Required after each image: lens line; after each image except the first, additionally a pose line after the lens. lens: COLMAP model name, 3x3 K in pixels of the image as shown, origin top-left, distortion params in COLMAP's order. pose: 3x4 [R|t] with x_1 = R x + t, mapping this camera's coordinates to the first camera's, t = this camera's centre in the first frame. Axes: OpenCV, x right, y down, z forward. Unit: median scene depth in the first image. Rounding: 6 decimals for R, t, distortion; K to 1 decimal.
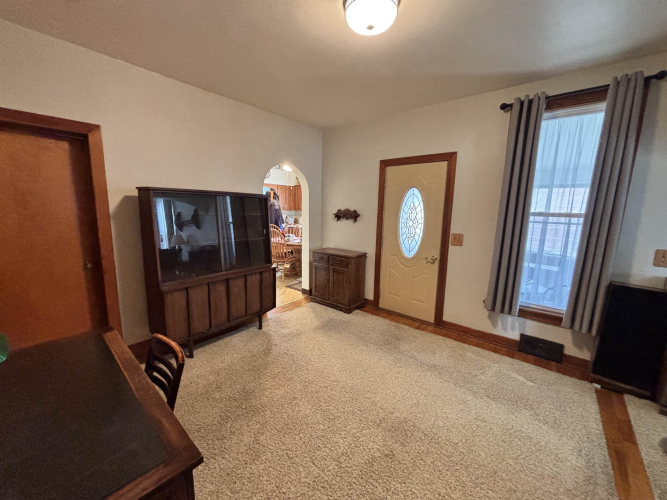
lens RADIAL K [[266.6, 0, 331.3], [0, 266.6, 249.6], [0, 0, 1]] dist [-0.000375, -0.000068]
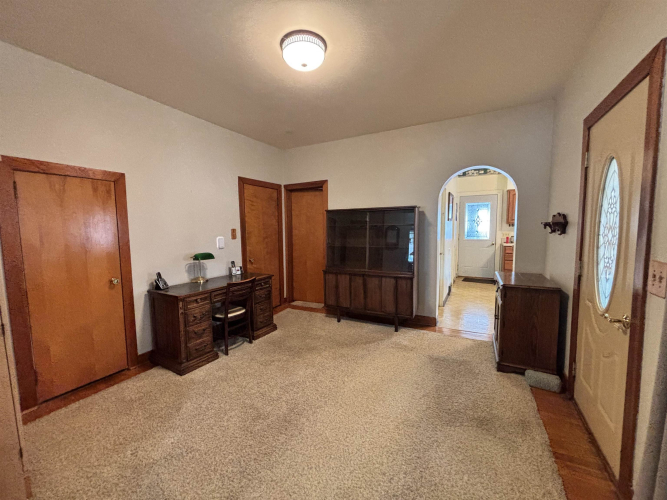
lens RADIAL K [[266.6, 0, 331.3], [0, 266.6, 249.6], [0, 0, 1]] dist [-0.000375, -0.000068]
pose [[0.211531, 0.063689, -0.975294, 0.743955], [-0.131488, 0.990658, 0.036173, -0.033572], [0.968486, 0.120588, 0.217929, 0.507688]]
